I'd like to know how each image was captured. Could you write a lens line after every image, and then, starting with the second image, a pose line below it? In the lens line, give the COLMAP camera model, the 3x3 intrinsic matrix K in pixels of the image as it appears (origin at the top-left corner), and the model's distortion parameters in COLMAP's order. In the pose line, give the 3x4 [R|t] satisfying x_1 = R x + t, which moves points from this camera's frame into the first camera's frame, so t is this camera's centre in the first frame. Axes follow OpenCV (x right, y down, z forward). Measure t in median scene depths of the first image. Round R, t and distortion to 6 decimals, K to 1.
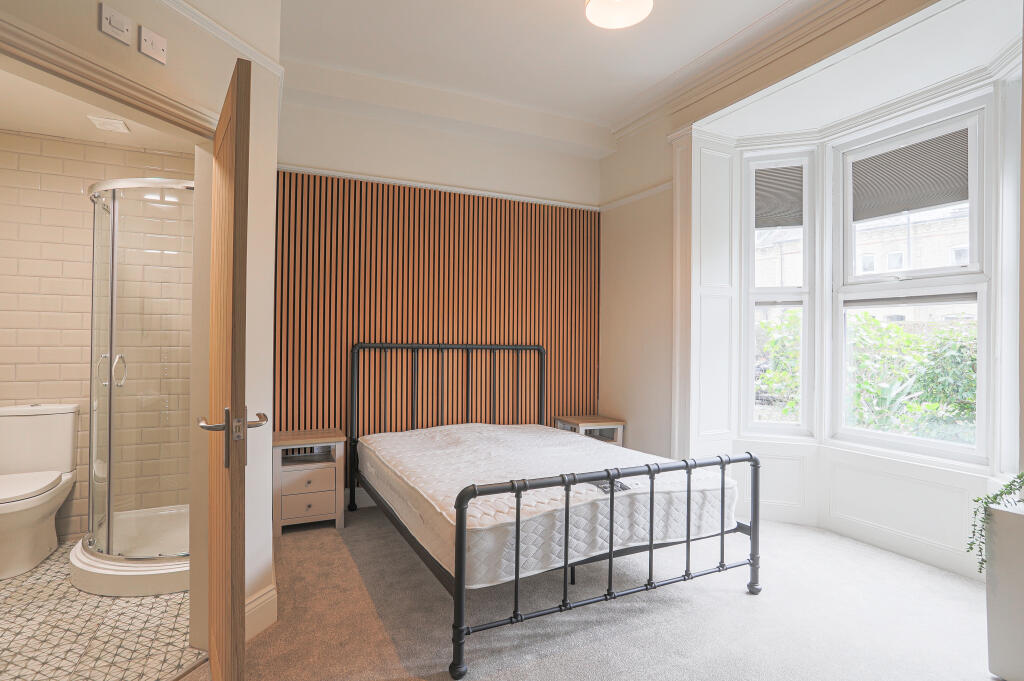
lens RADIAL K [[527.2, 0, 508.1], [0, 527.2, 330.9], [0, 0, 1]] dist [-0.029492, 0.016332]
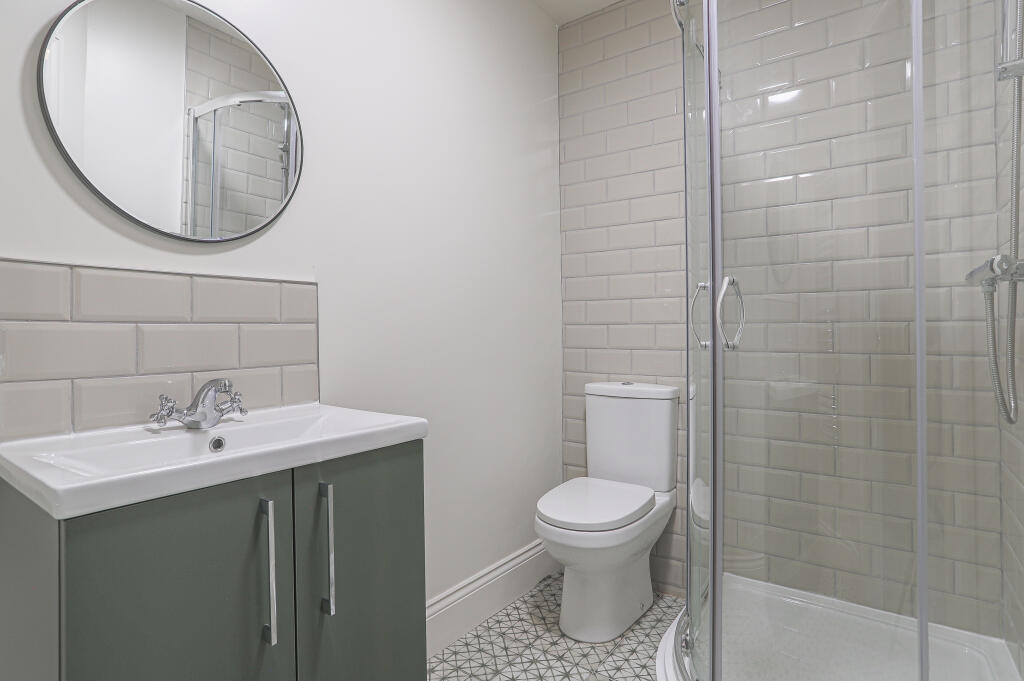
lens RADIAL K [[527.2, 0, 509.1], [0, 527.2, 335.8], [0, 0, 1]] dist [-0.029492, 0.016332]
pose [[0.496304, -0.008674, -0.868106, -0.385282], [0.014416, 0.999895, -0.001749, 0.079471], [0.868029, -0.011646, 0.496377, 0.524605]]
